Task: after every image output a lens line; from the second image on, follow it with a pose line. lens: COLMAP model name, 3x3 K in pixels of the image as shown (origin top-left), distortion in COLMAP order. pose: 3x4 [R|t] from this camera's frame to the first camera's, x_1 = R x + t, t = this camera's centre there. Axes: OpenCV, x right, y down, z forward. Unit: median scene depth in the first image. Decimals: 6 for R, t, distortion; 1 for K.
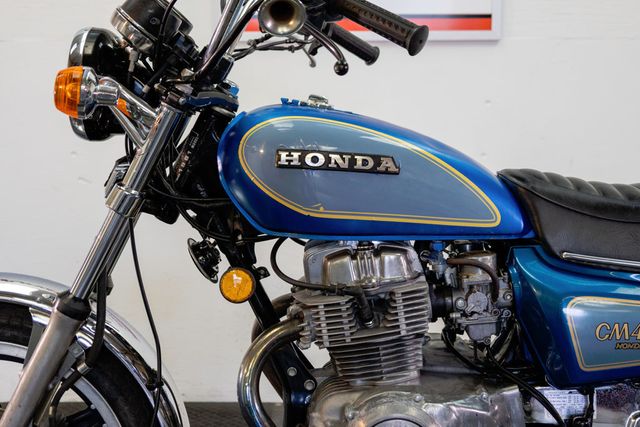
lens RADIAL K [[966.3, 0, 318.9], [0, 966.3, 215.9], [0, 0, 1]] dist [0.001936, 0.000000]
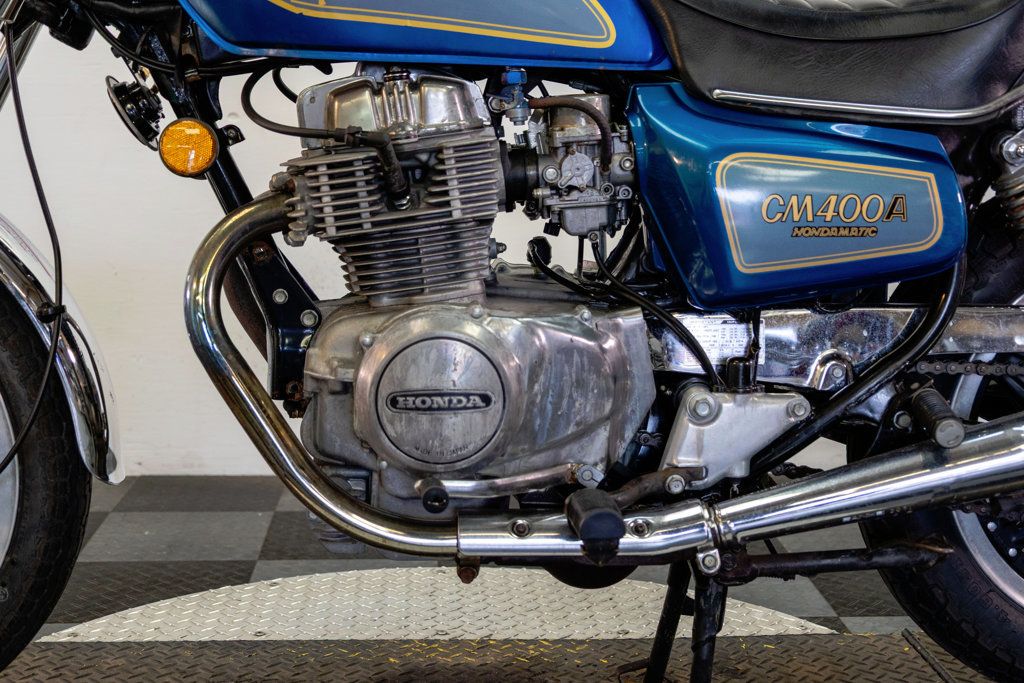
lens RADIAL K [[1546.0, 0, 515.0], [0, 1546.0, 343.5], [0, 0, 1]] dist [0.001936, 0.000000]
pose [[0.997070, 0.005789, 0.076271, 0.048623], [-0.008032, 0.999543, 0.029127, 0.170235], [-0.076067, -0.029654, 0.996662, 0.010530]]
